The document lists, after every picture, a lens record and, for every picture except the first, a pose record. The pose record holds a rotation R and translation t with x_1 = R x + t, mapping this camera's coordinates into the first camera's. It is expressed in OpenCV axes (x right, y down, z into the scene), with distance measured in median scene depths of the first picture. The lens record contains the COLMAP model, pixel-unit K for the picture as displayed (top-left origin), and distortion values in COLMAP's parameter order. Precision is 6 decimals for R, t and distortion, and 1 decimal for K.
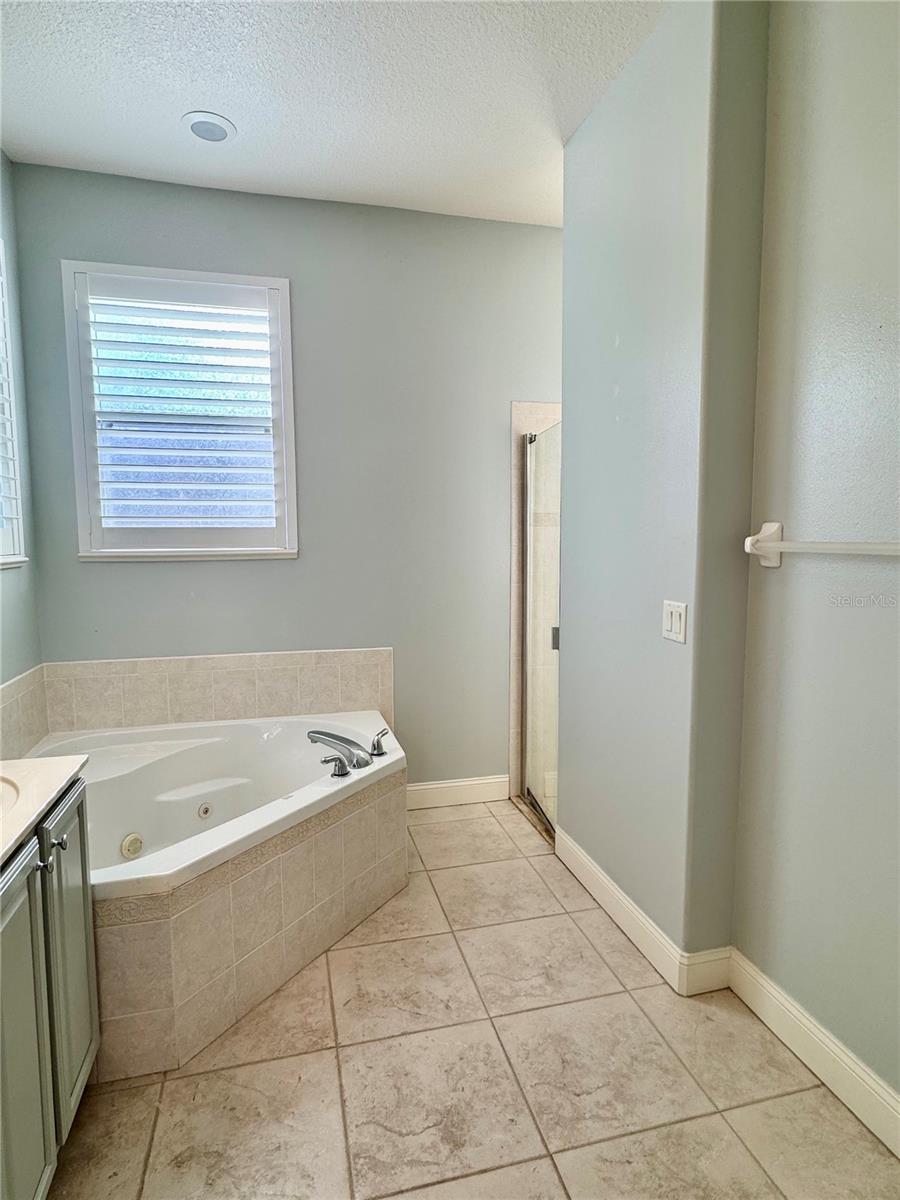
lens RADIAL K [[666.7, 0, 451.1], [0, 666.7, 600.0], [0, 0, 1]] dist [-0.000580, 0.000797]
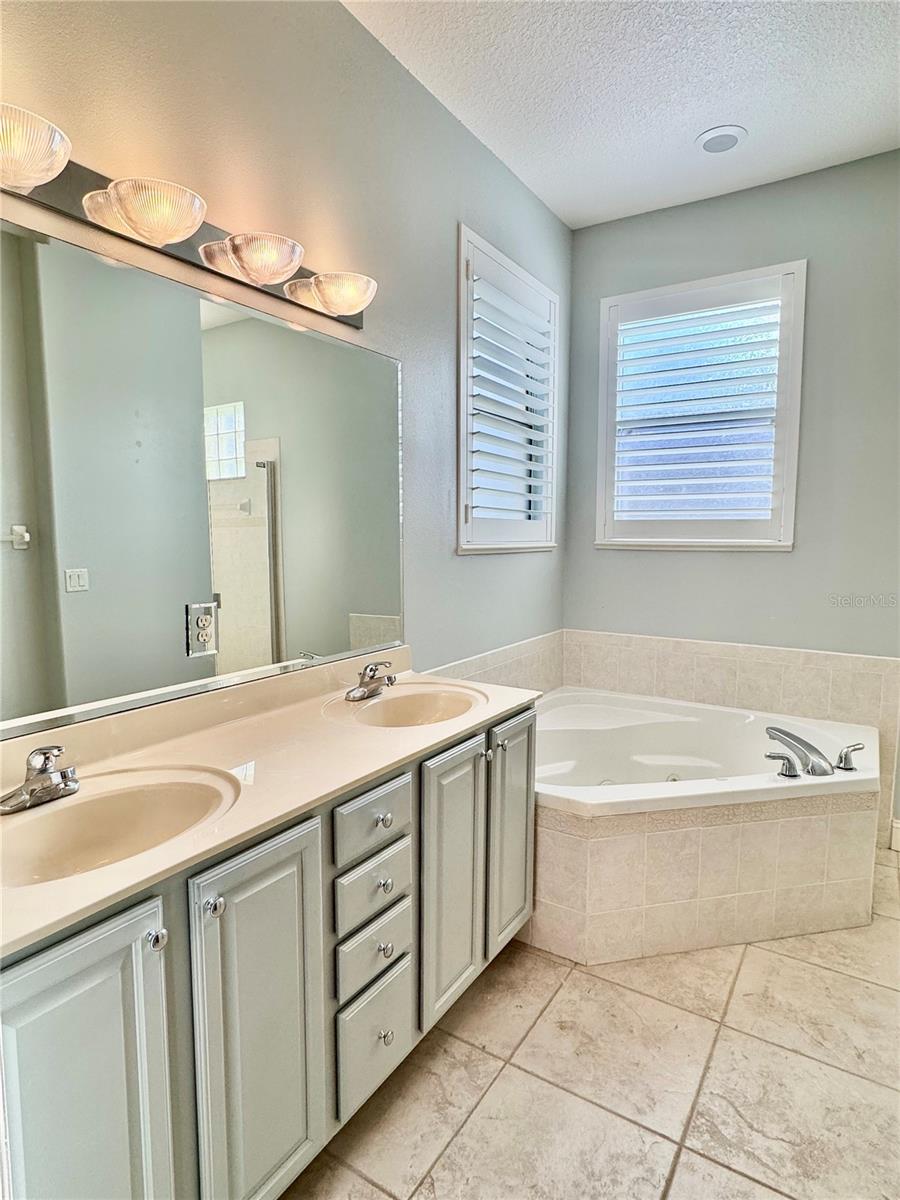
lens RADIAL K [[666.7, 0, 450.3], [0, 666.7, 604.3], [0, 0, 1]] dist [-0.000580, 0.000797]
pose [[0.680272, 0.084933, -0.728022, 0.185318], [-0.078789, 0.995982, 0.042572, 0.015254], [0.728712, 0.028400, 0.684231, -0.016189]]
